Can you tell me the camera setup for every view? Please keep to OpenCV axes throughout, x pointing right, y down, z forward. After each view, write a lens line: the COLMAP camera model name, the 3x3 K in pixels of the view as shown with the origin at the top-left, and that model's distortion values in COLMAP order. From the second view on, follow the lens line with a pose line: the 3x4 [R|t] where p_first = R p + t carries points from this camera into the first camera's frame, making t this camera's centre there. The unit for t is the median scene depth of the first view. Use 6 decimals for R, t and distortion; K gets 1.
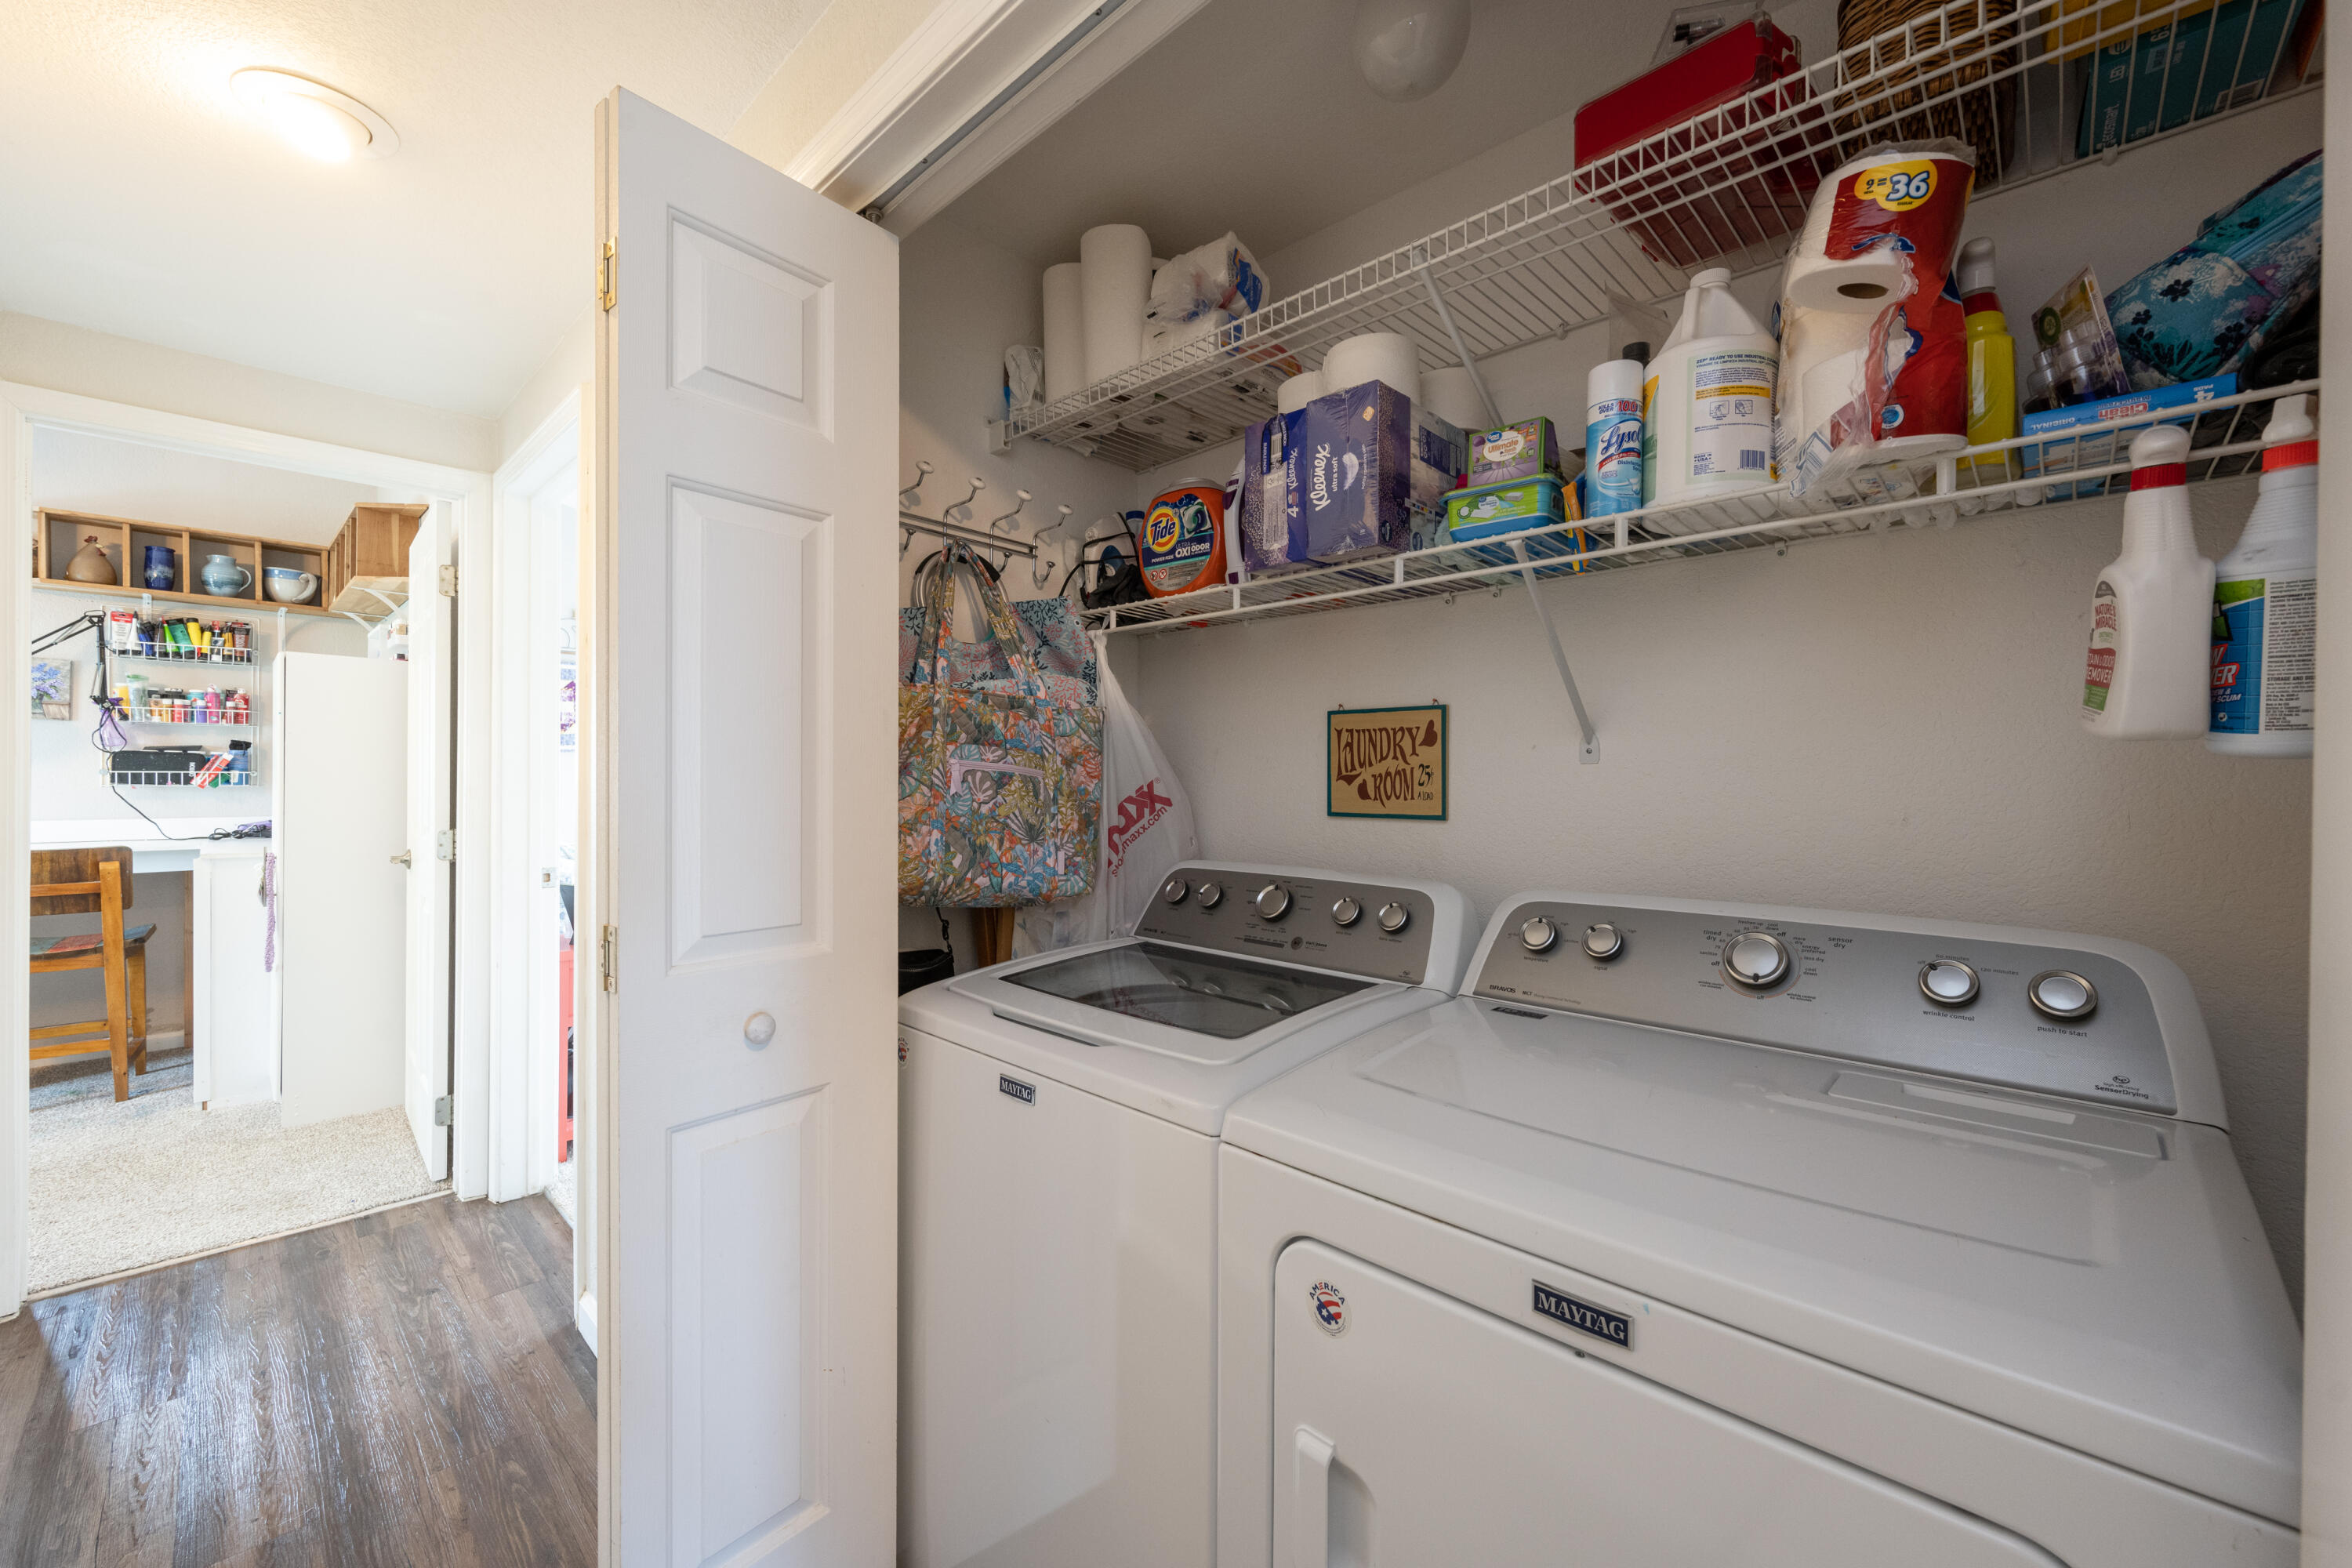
lens RADIAL K [[926.4, 0, 1179.0], [0, 926.4, 785.4], [0, 0, 1]] dist [-0.005942, 0.001008]
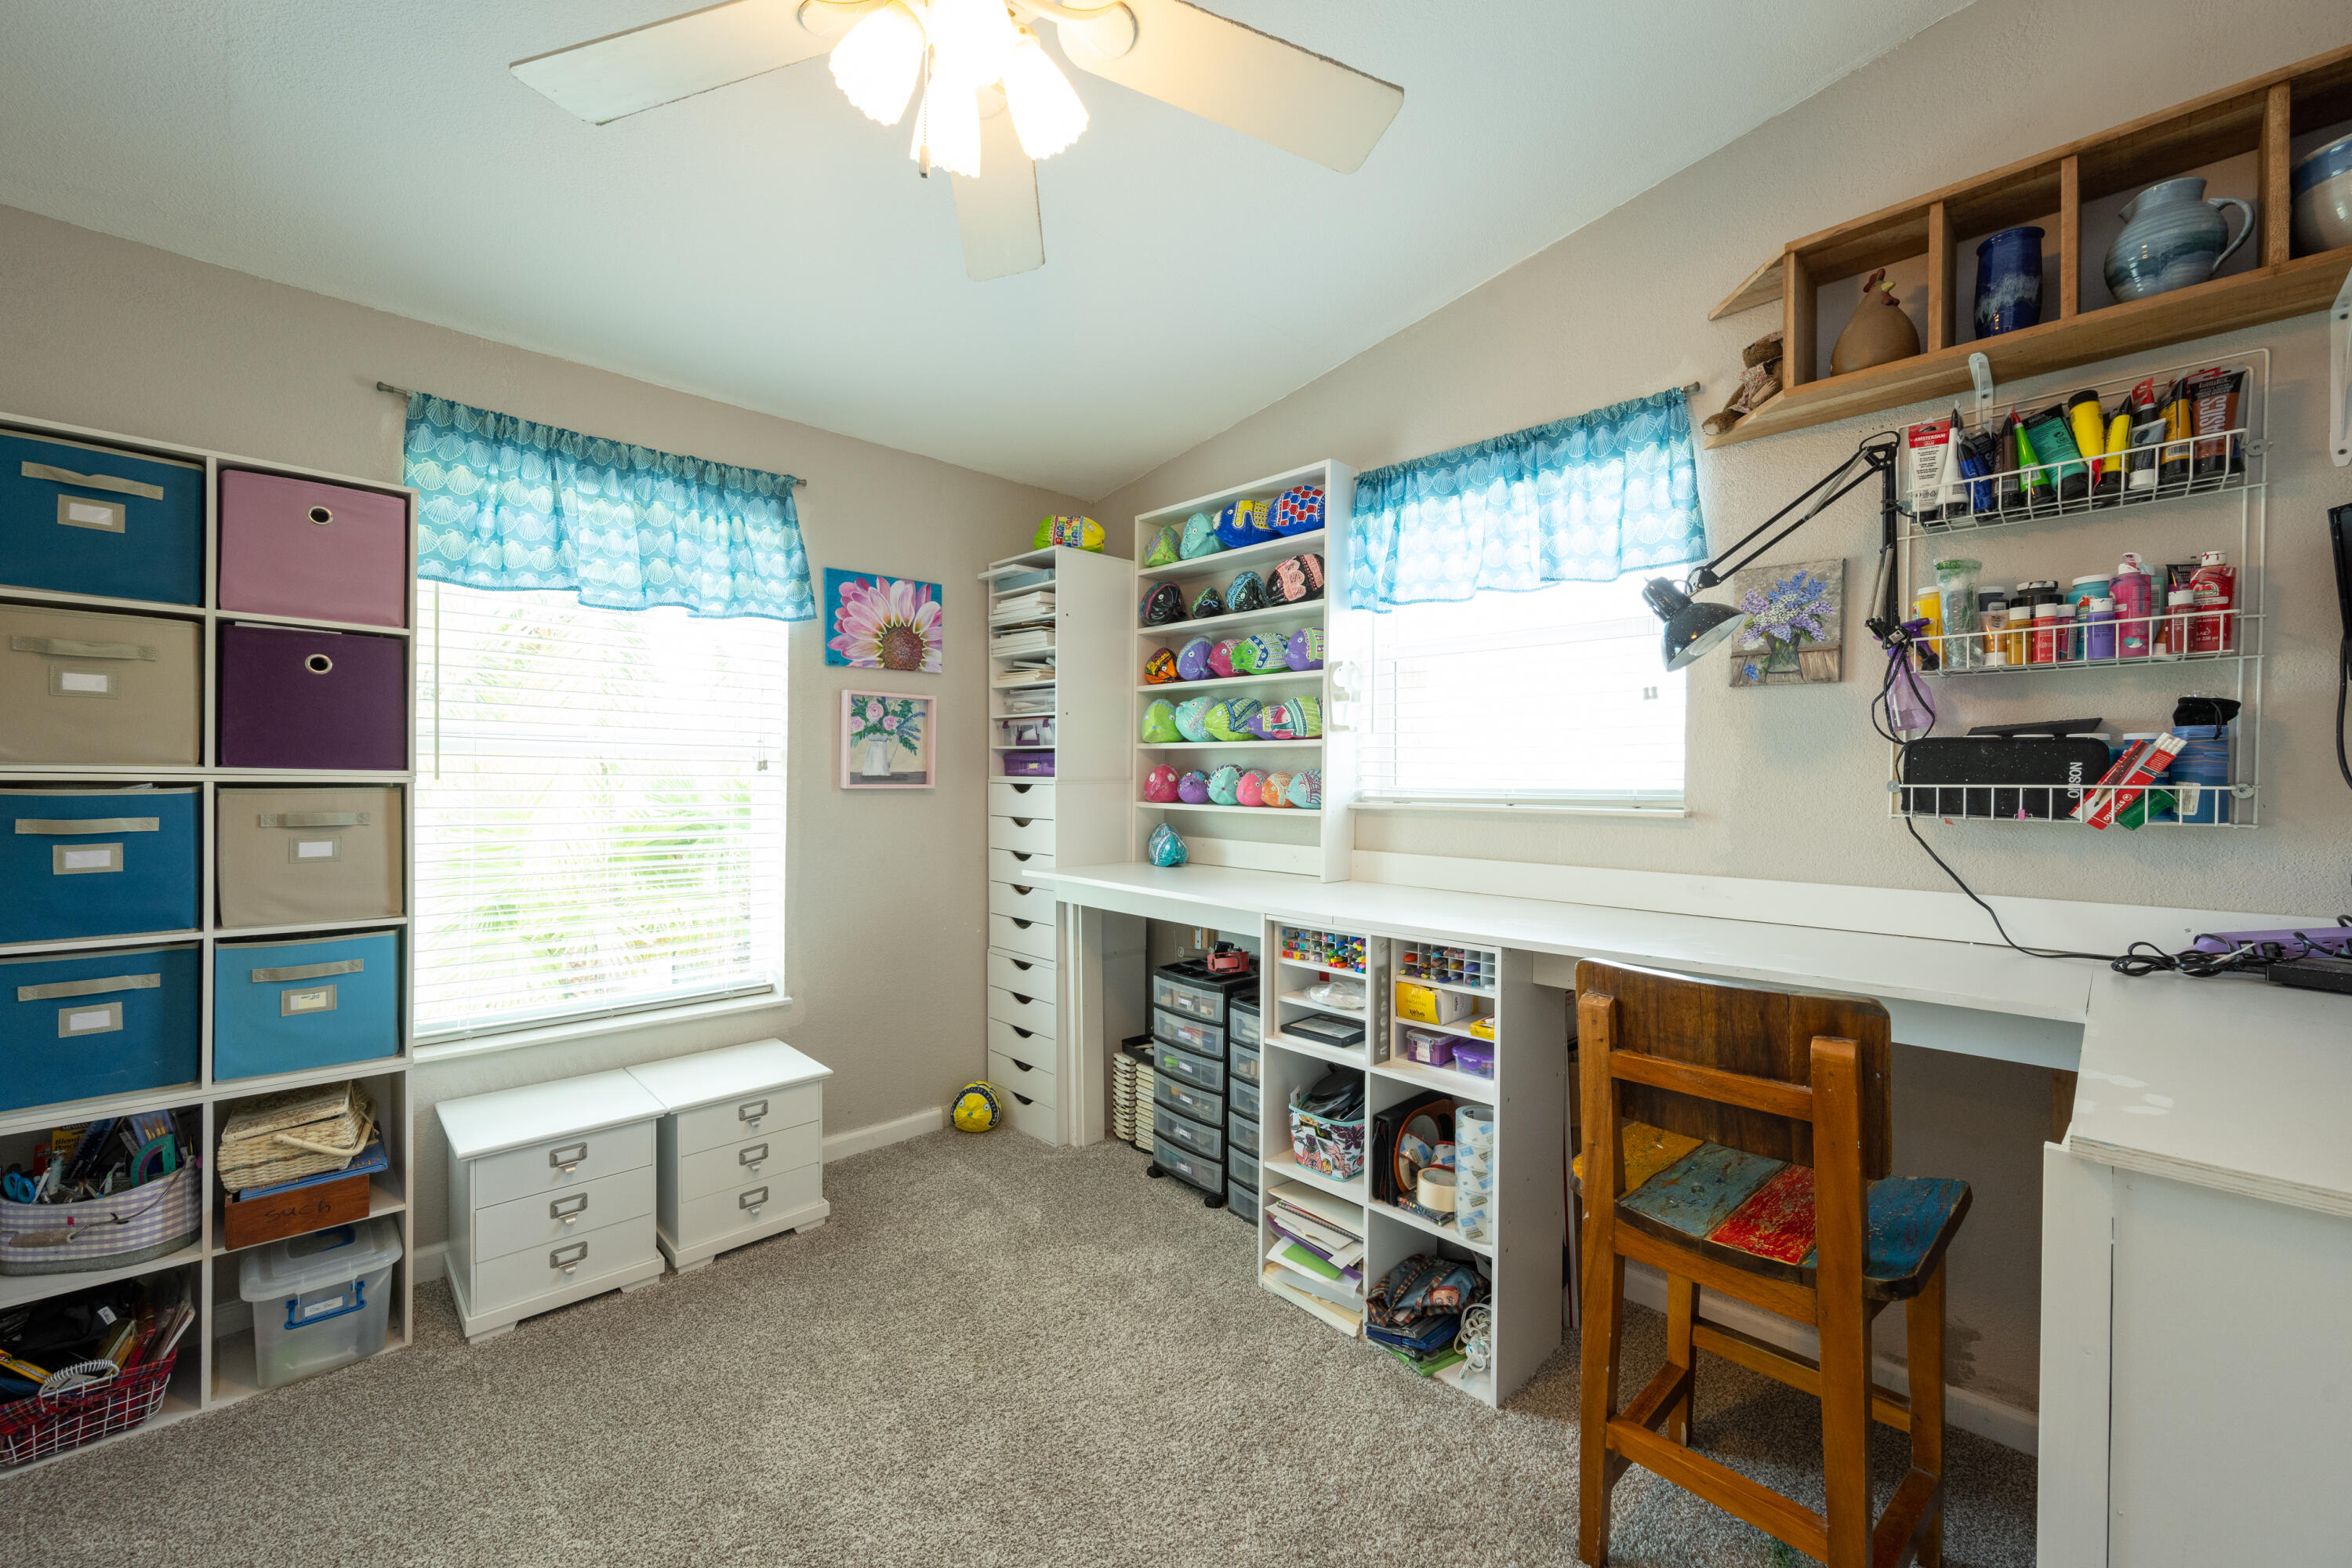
lens RADIAL K [[926.4, 0, 1168.3], [0, 926.4, 791.1], [0, 0, 1]] dist [-0.005942, 0.001008]
pose [[-0.037902, 0.002332, -0.999279, -0.670474], [-0.019259, 0.999810, 0.003064, -0.006447], [0.999096, 0.019361, -0.037850, 0.635035]]
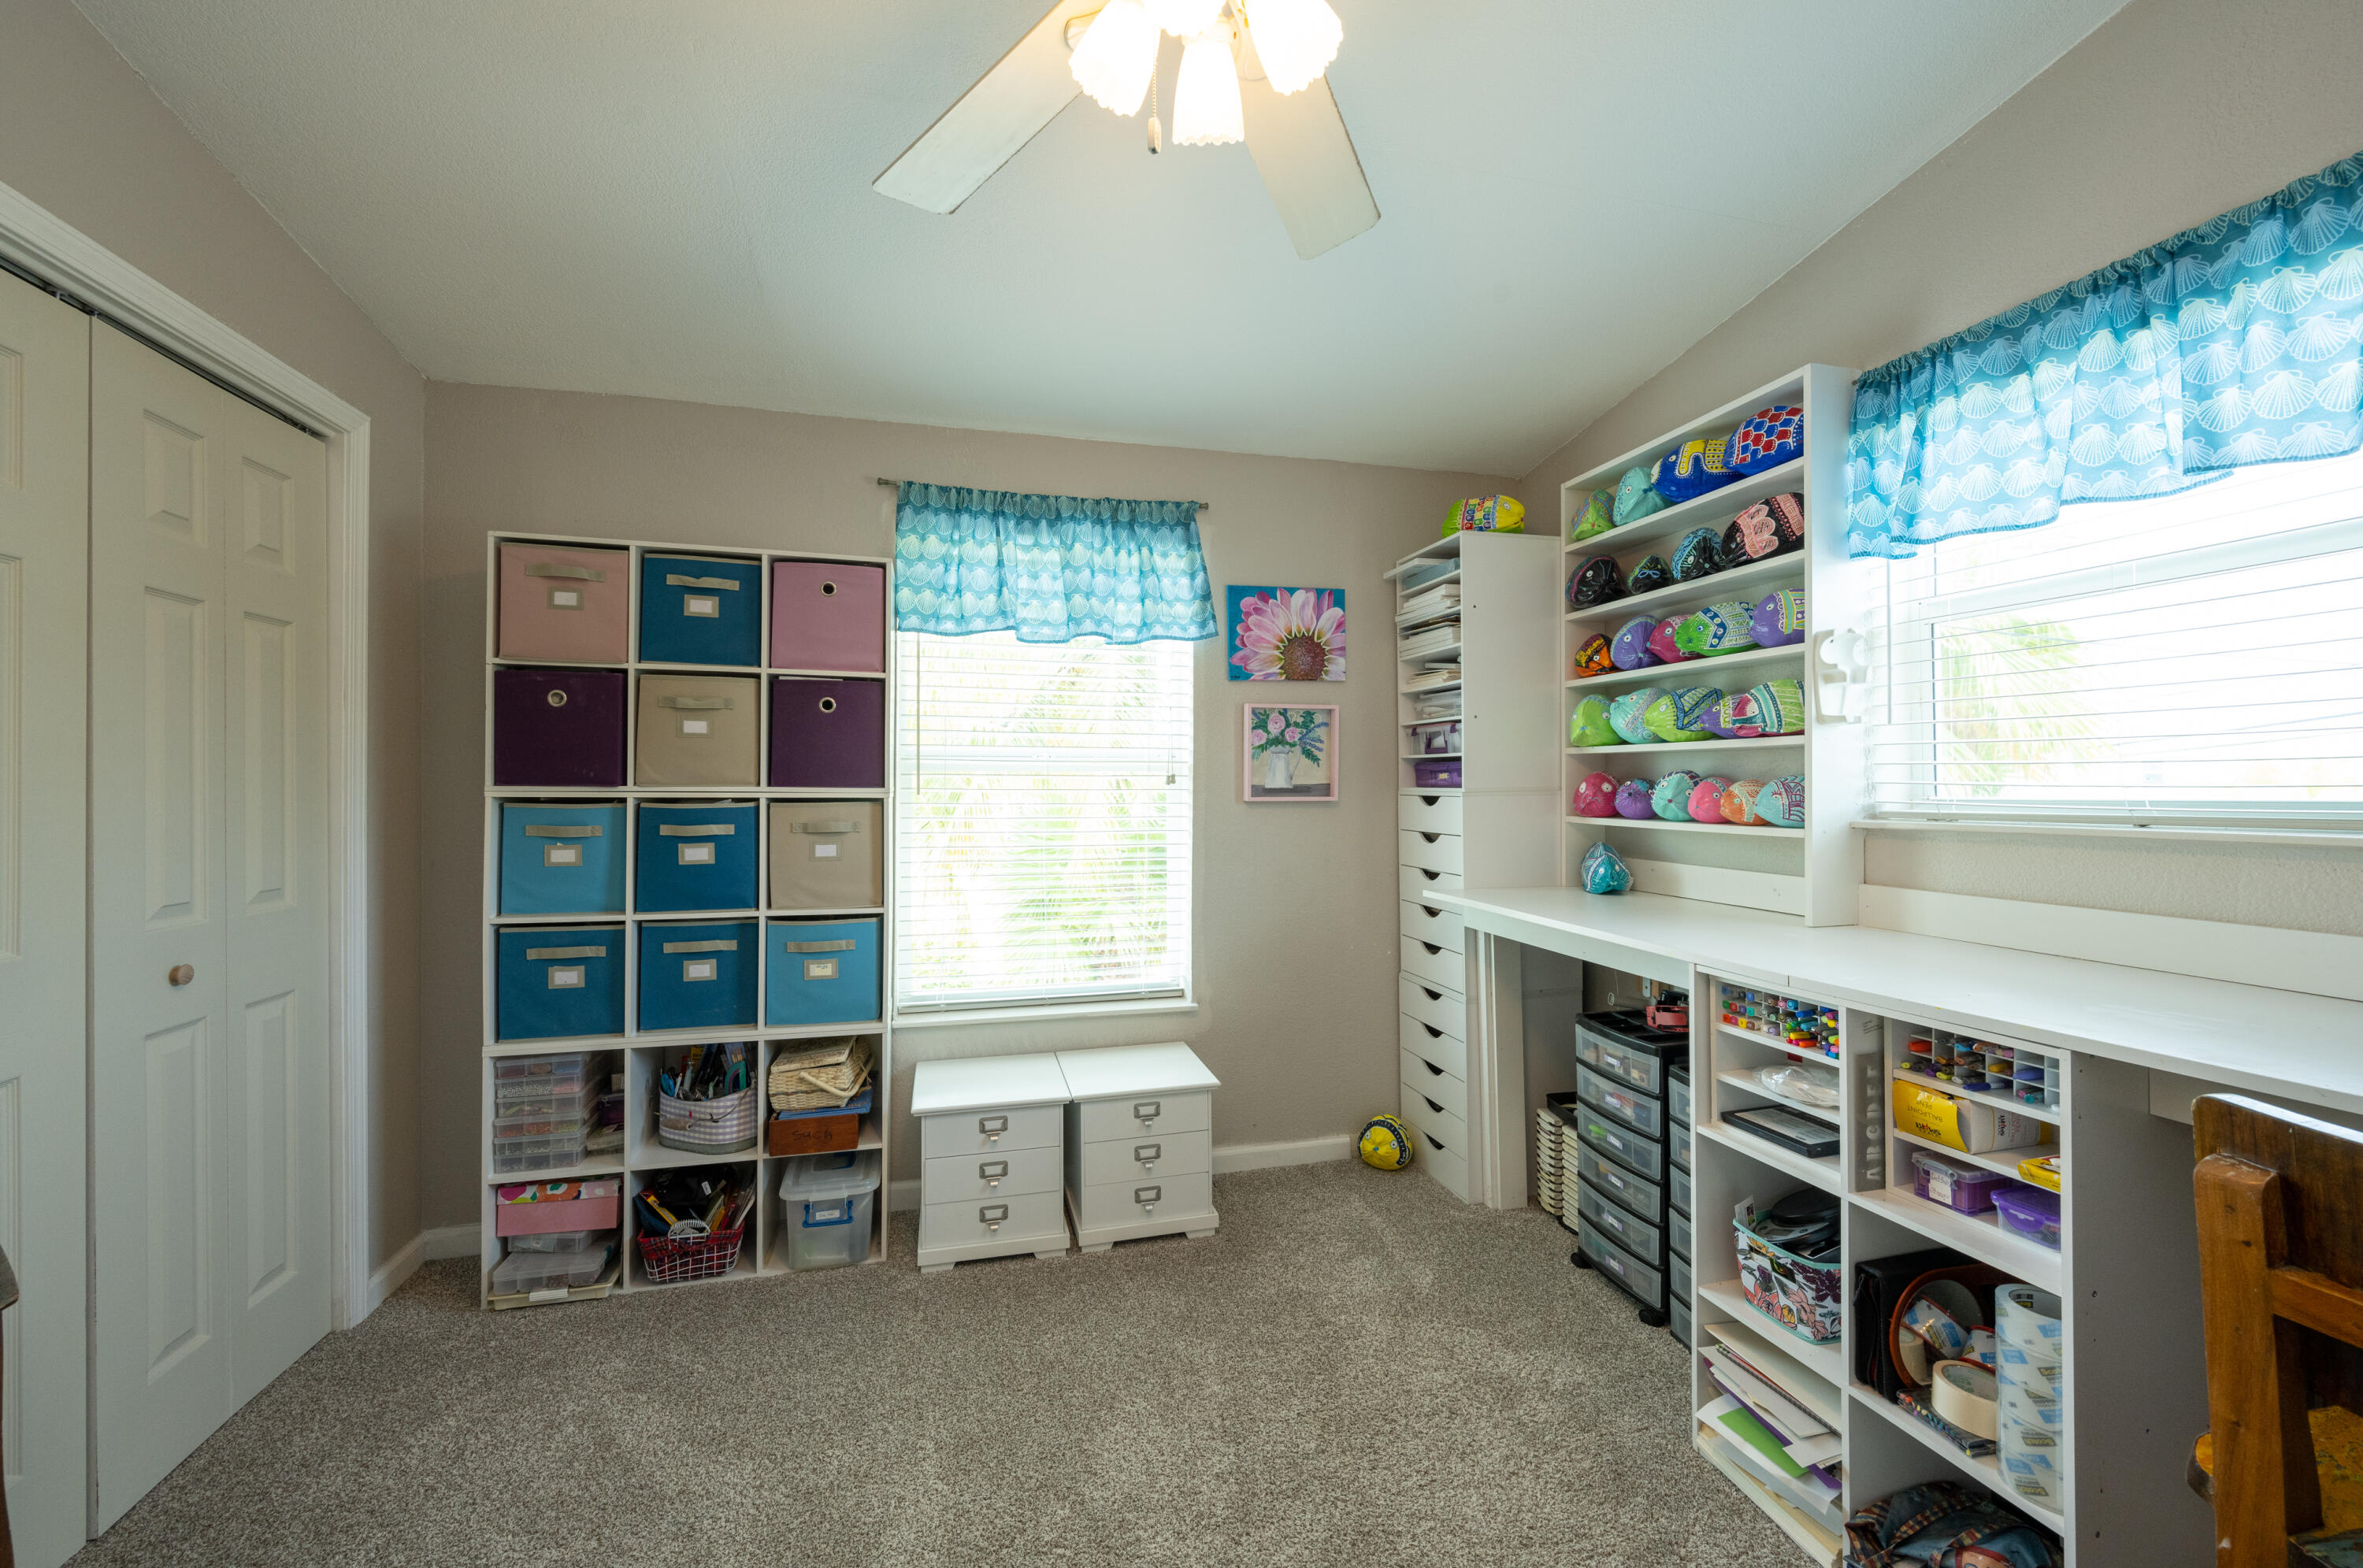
lens RADIAL K [[927.6, 0, 1185.2], [0, 927.6, 783.2], [0, 0, 1]] dist [-0.007458, 0.001003]
pose [[-0.529457, -0.014638, -0.848211, -0.734415], [-0.014036, 0.999865, -0.008494, -0.008648], [0.848221, 0.007408, -0.529591, 0.696426]]
